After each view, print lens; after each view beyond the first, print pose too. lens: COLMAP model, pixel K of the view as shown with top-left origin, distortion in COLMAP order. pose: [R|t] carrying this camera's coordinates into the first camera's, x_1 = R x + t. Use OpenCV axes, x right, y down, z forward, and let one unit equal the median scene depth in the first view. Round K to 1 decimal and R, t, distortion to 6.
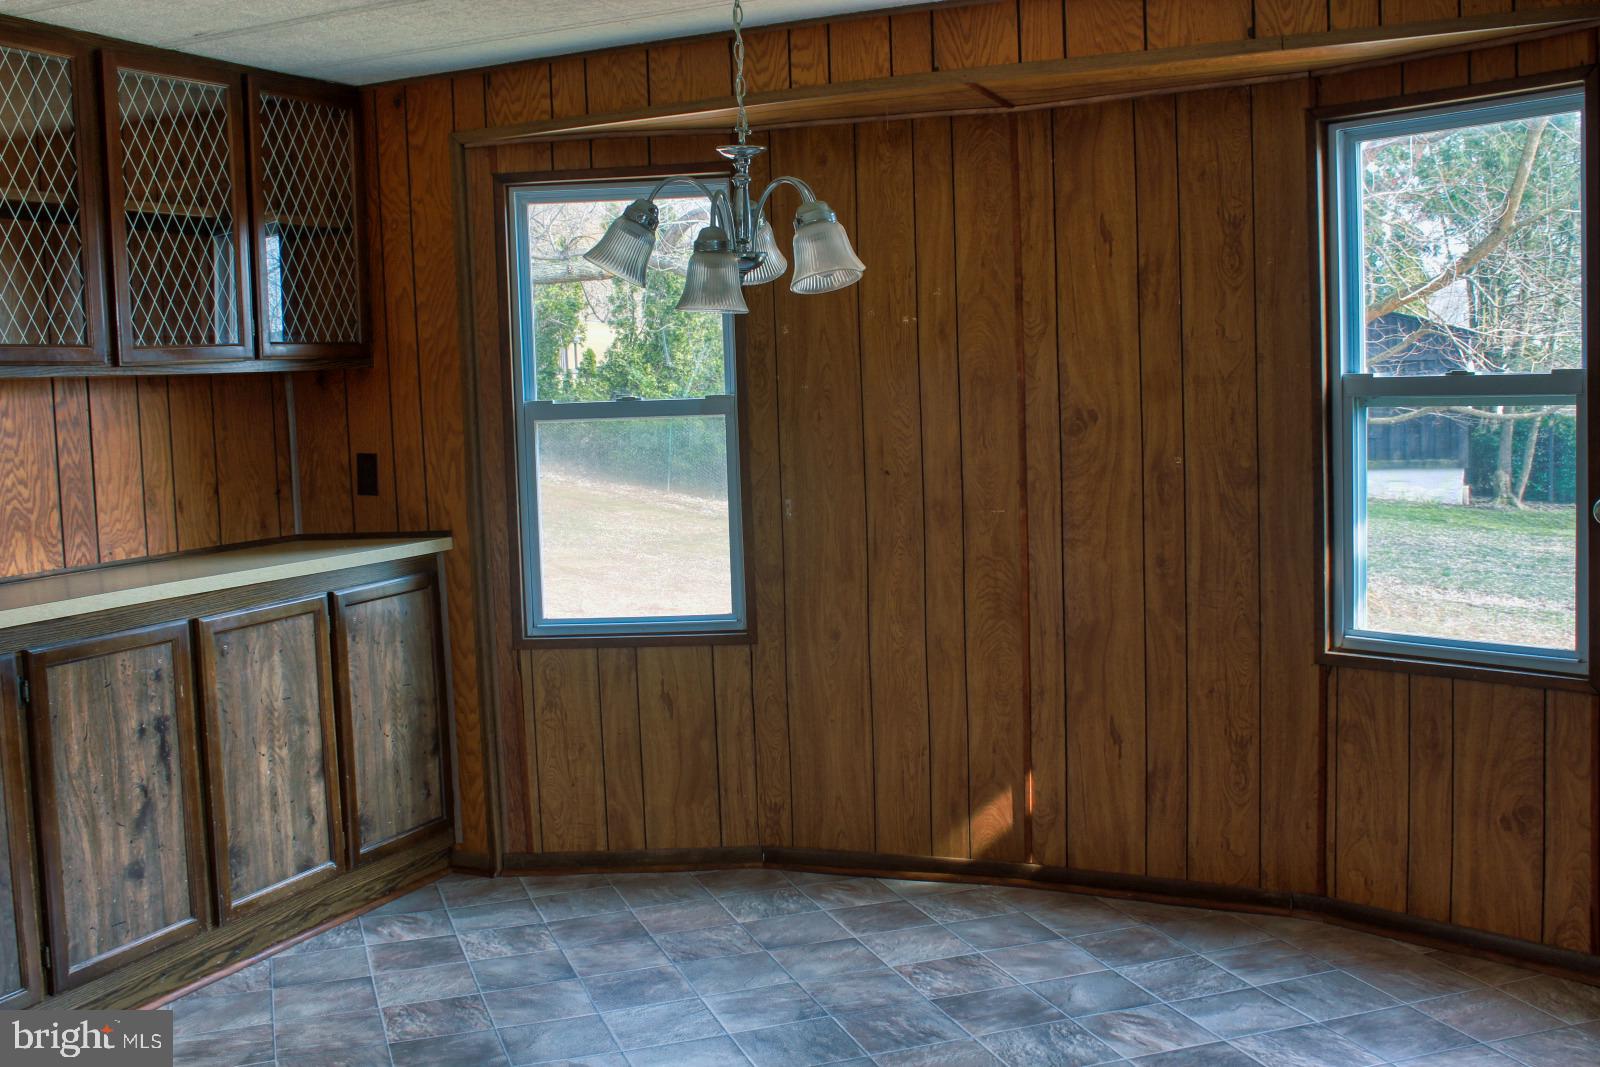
lens RADIAL K [[1610.9, 0, 798.0], [0, 1610.9, 523.3], [0, 0, 1]] dist [-0.107634, 0.000000]
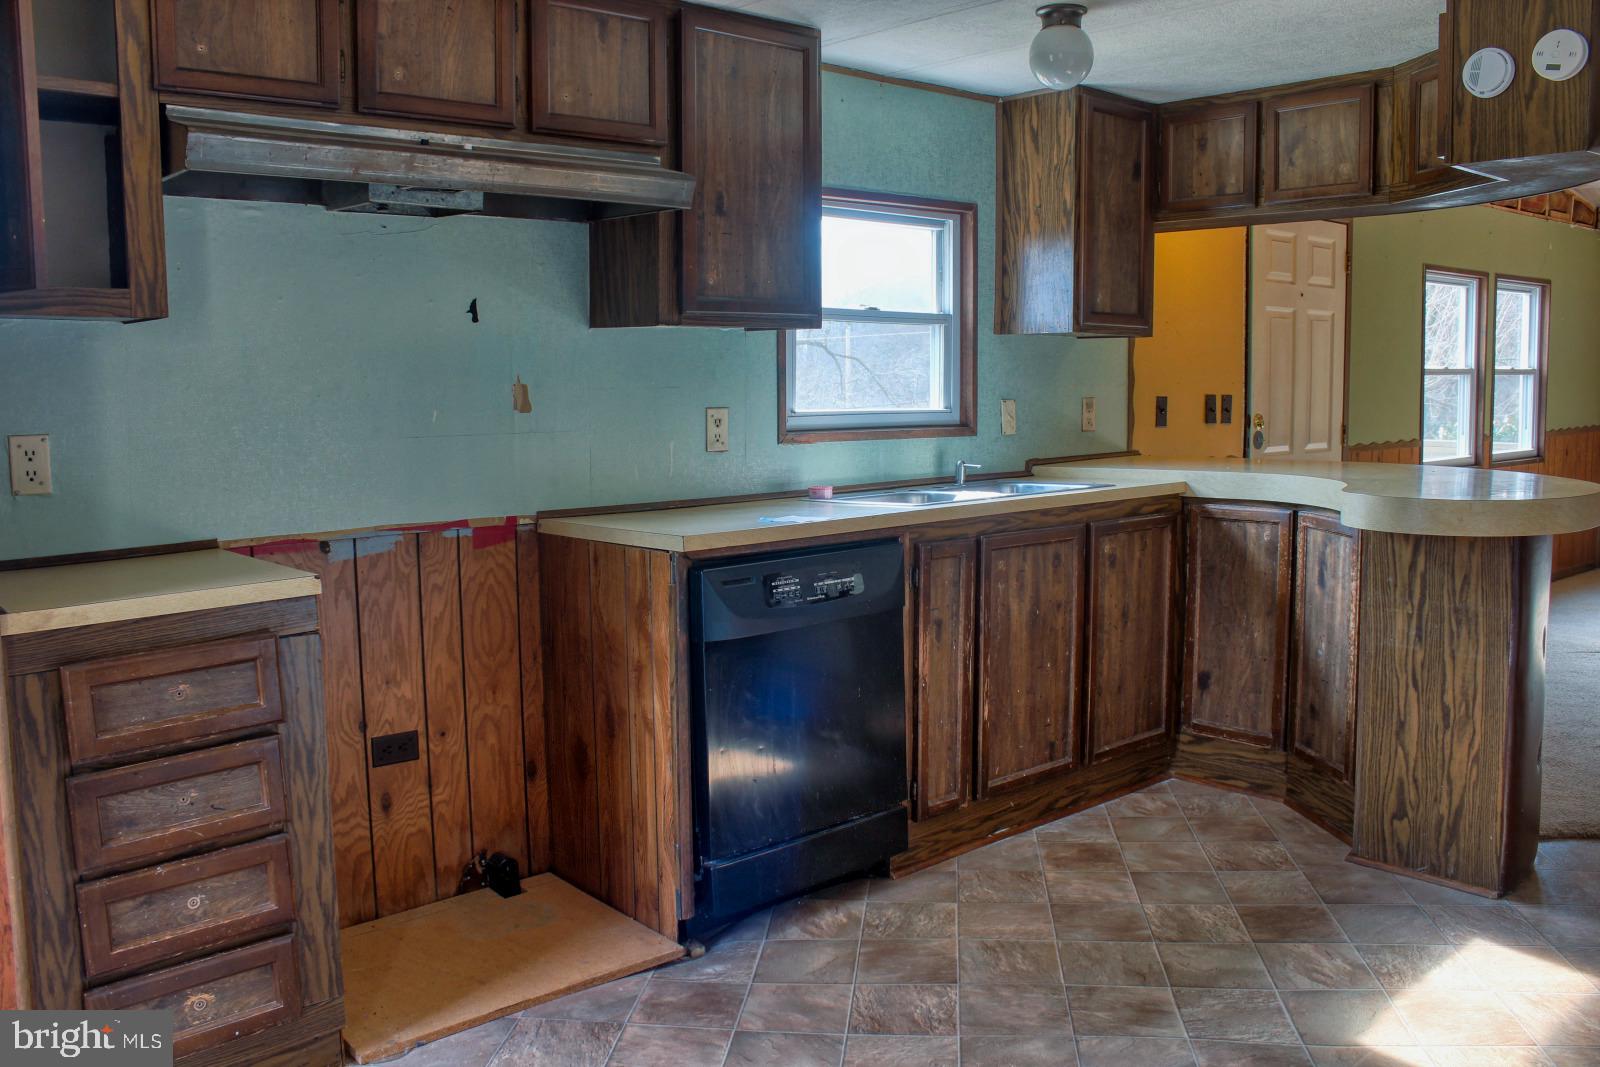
lens RADIAL K [[1339.2, 0, 802.0], [0, 1339.2, 530.3], [0, 0, 1]] dist [-0.170255, 0.138275]
pose [[-0.906211, -0.005983, 0.422783, -0.150452], [0.075631, 0.981481, 0.175999, -0.063342], [-0.416006, 0.191467, -0.888977, 0.883273]]
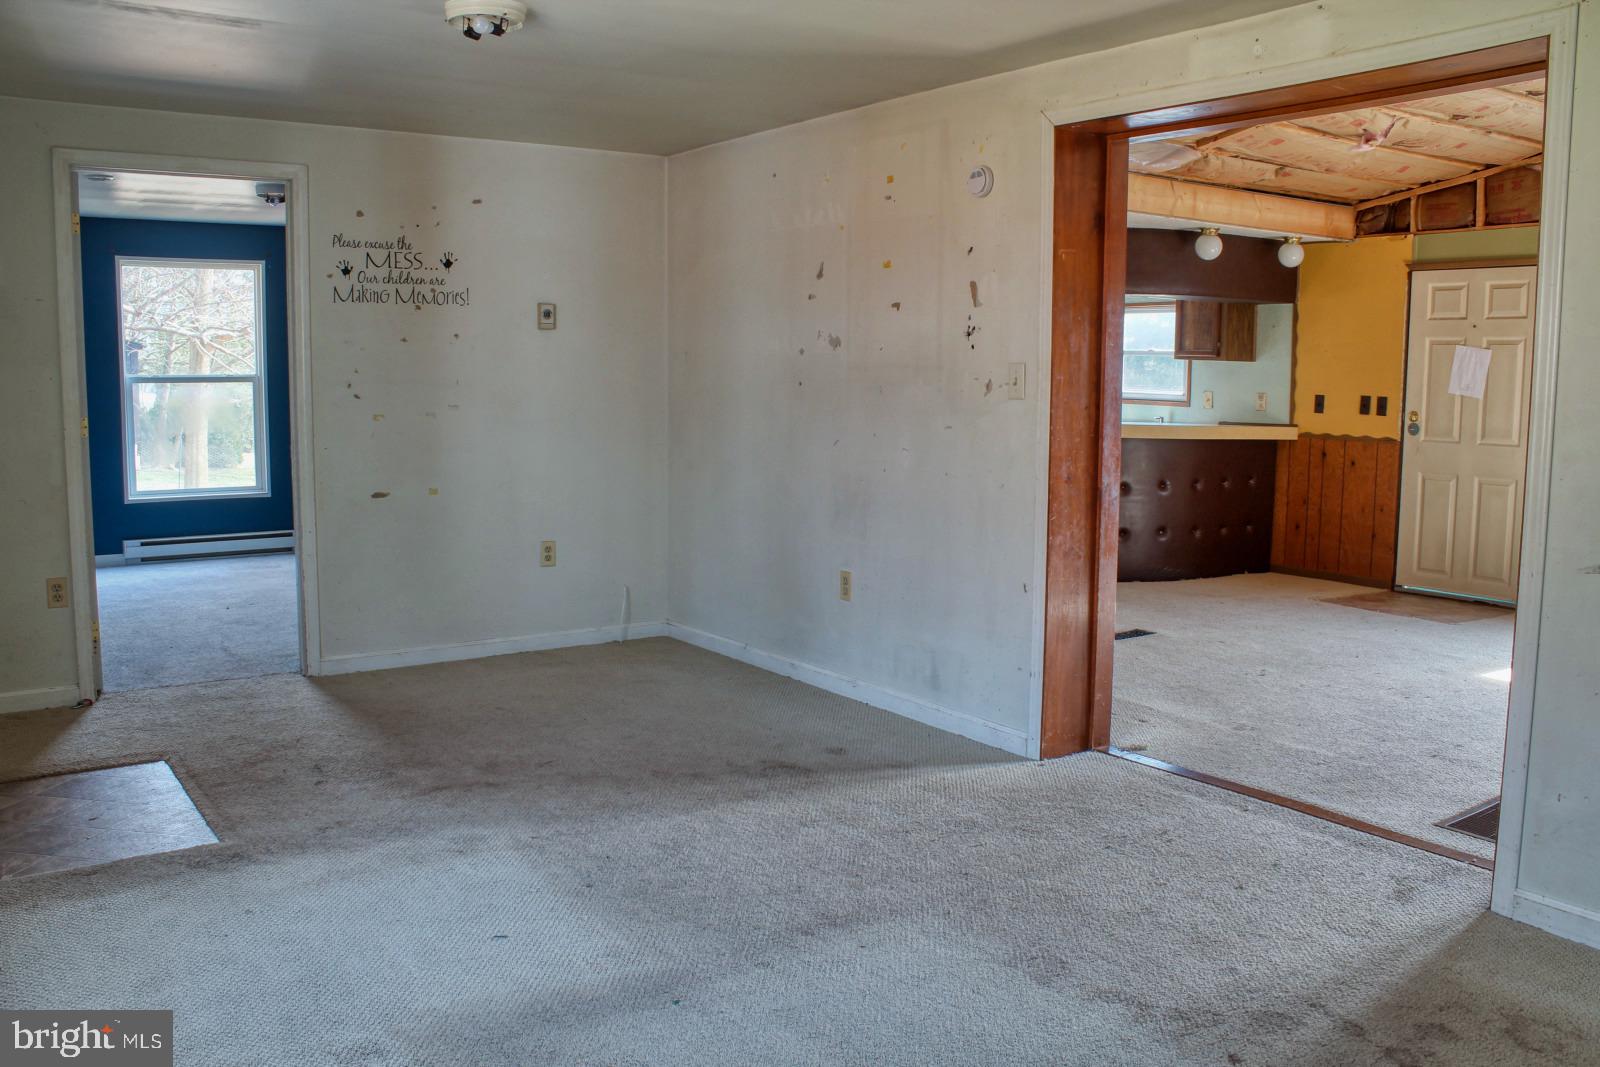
lens RADIAL K [[1339.2, 0, 812.0], [0, 1339.2, 542.8], [0, 0, 1]] dist [-0.170255, 0.138275]
pose [[0.509468, -0.069483, 0.857680, -2.091883], [0.046266, 0.997505, 0.053328, 0.137976], [-0.859245, 0.012512, 0.511411, -0.706133]]
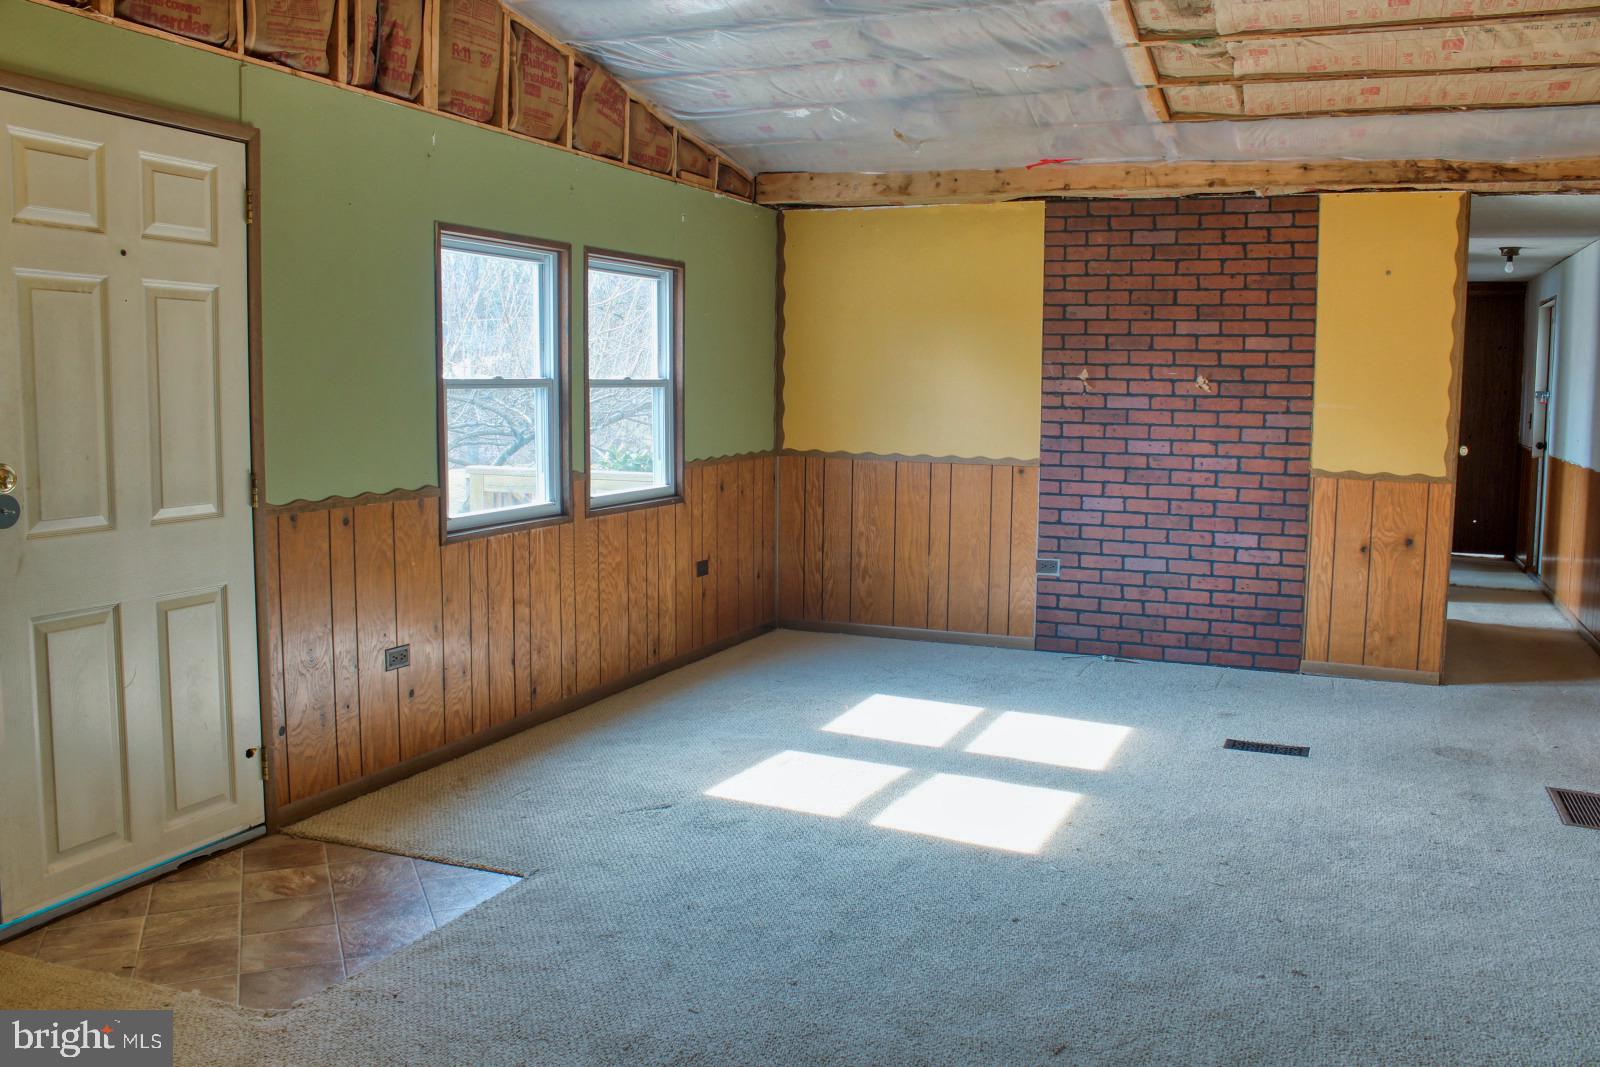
lens RADIAL K [[1339.2, 0, 799.6], [0, 1339.2, 520.8], [0, 0, 1]] dist [-0.170255, 0.138275]
pose [[-0.999382, 0.025873, -0.023797, -0.427692], [0.020975, 0.982142, 0.186967, -0.003490], [0.028209, 0.186352, -0.982078, 0.212172]]
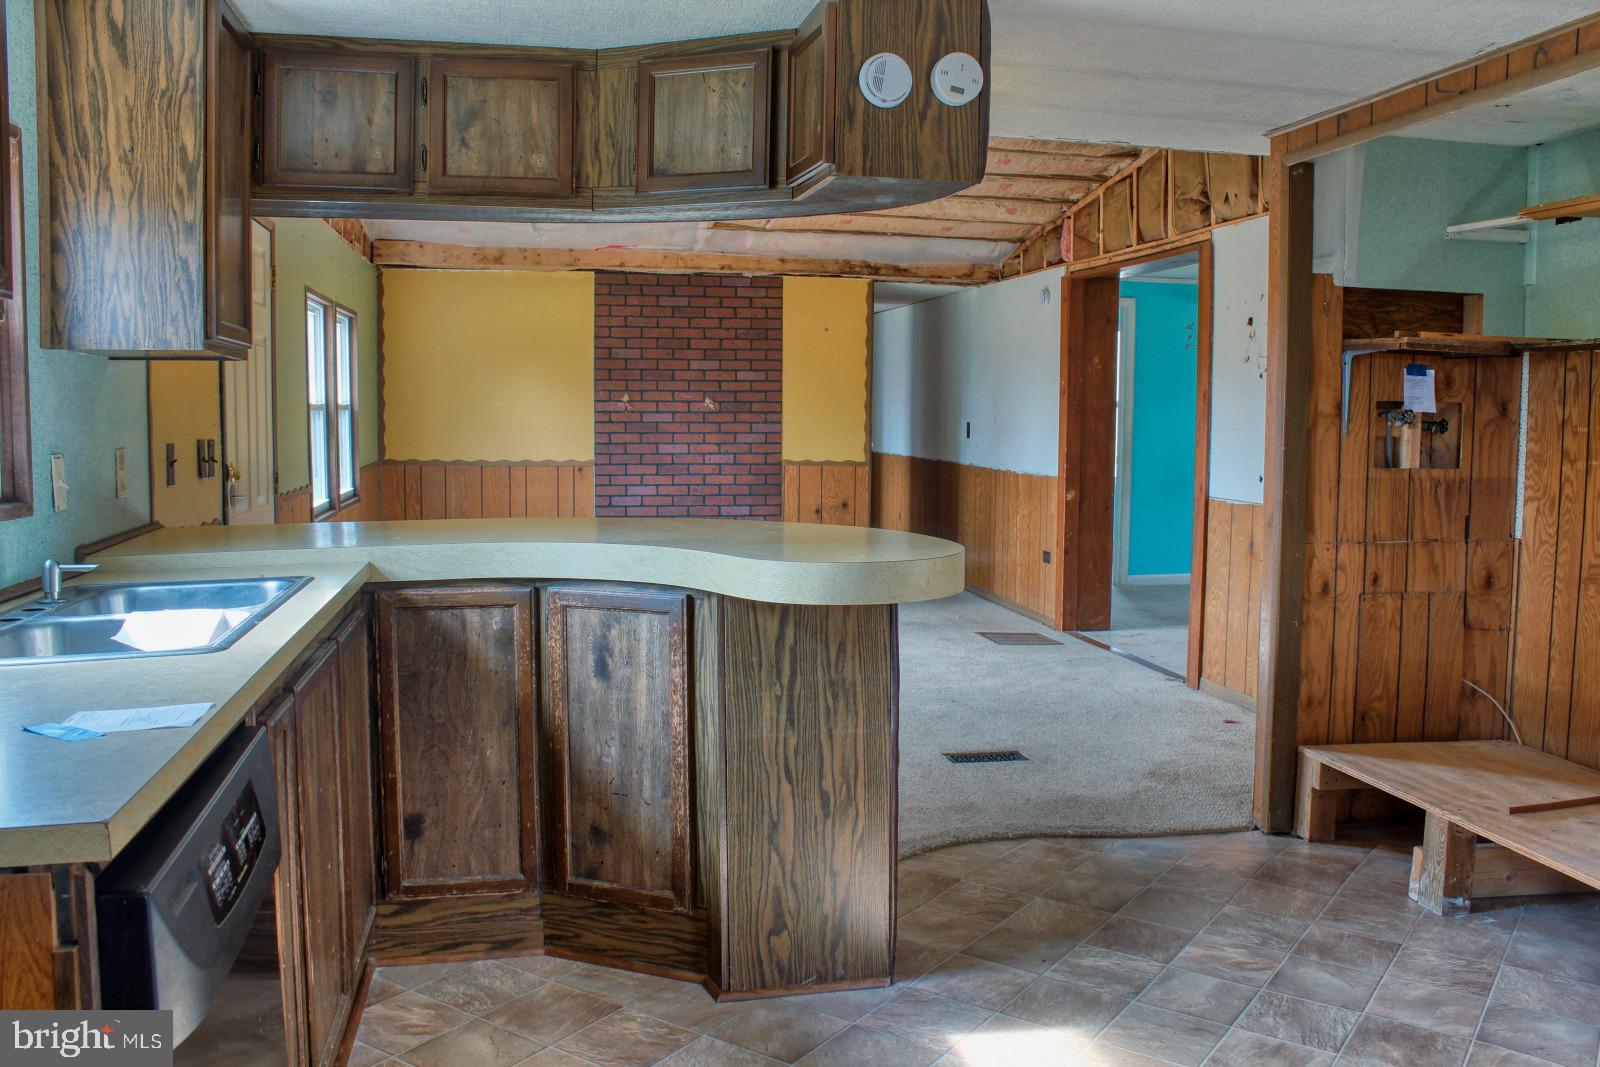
lens RADIAL K [[1339.2, 0, 822.5], [0, 1339.2, 526.0], [0, 0, 1]] dist [-0.170255, 0.138275]
pose [[-0.800309, 0.078936, -0.594369, 0.228740], [-0.031371, 0.984426, 0.172978, -0.053193], [0.598767, 0.157081, -0.785369, 0.582471]]
